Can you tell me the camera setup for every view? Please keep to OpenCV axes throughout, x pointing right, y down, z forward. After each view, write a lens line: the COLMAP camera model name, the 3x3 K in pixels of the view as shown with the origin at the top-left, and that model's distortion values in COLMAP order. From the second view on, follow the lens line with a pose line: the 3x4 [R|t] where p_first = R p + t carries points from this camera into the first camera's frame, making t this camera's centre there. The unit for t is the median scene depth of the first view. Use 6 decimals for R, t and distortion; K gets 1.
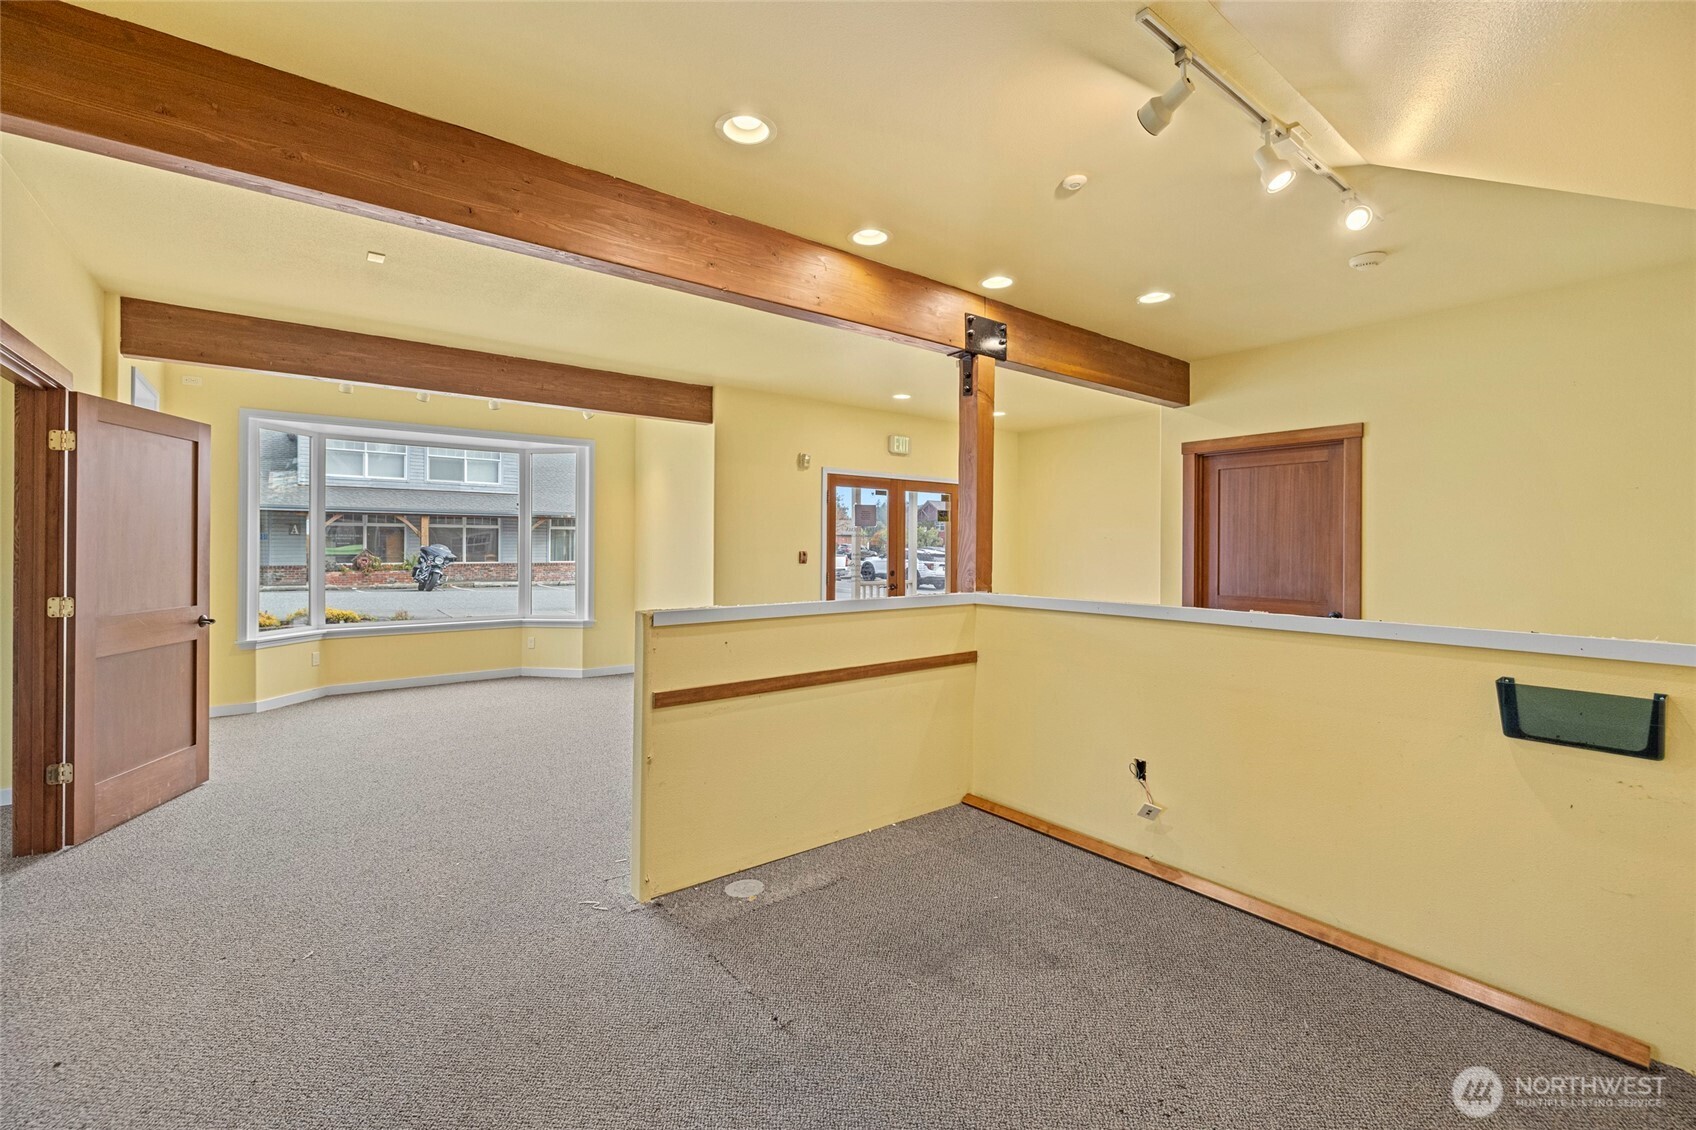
lens RADIAL K [[710.6, 0, 848.0], [0, 710.6, 558.5], [0, 0, 1]] dist [-0.002005, -0.000310]
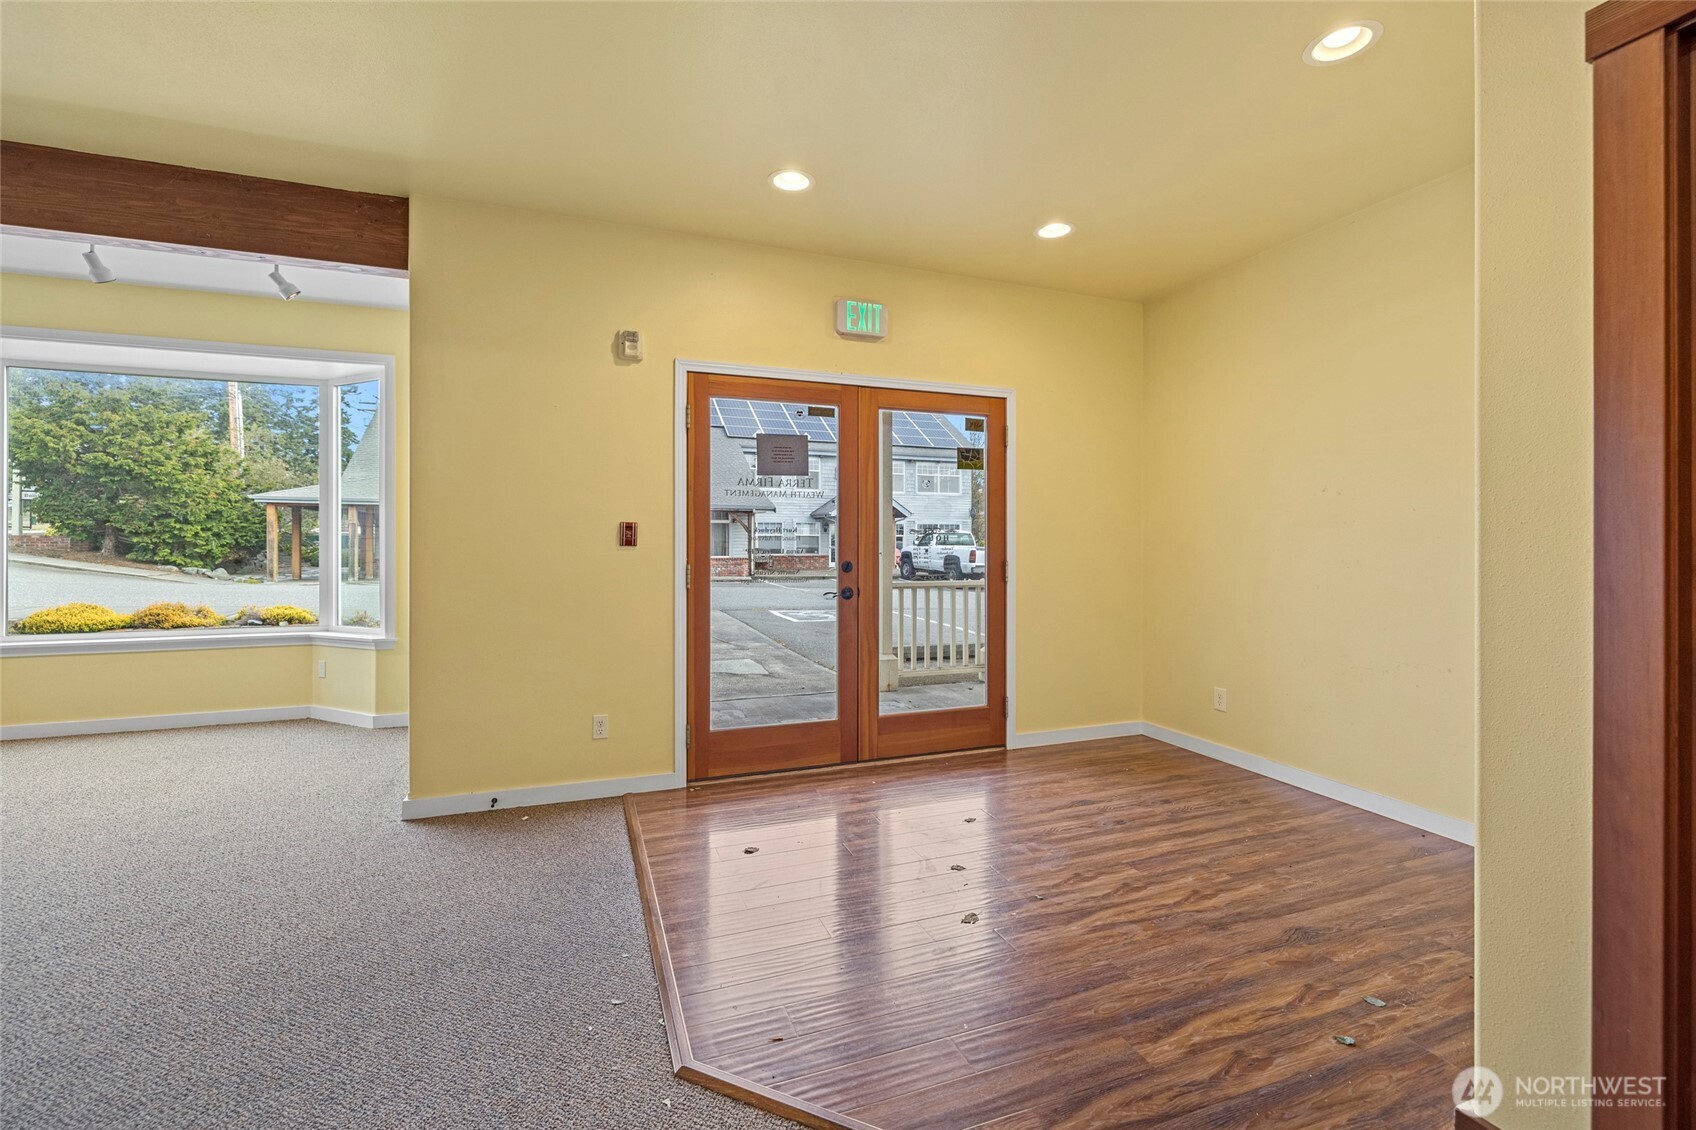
lens RADIAL K [[710.6, 0, 847.8], [0, 710.6, 555.1], [0, 0, 1]] dist [-0.002005, -0.000310]
pose [[0.954321, -0.001136, -0.298782, 0.221856], [0.000387, 0.999997, -0.002564, 0.013864], [0.298784, 0.002331, 0.954318, 0.513596]]
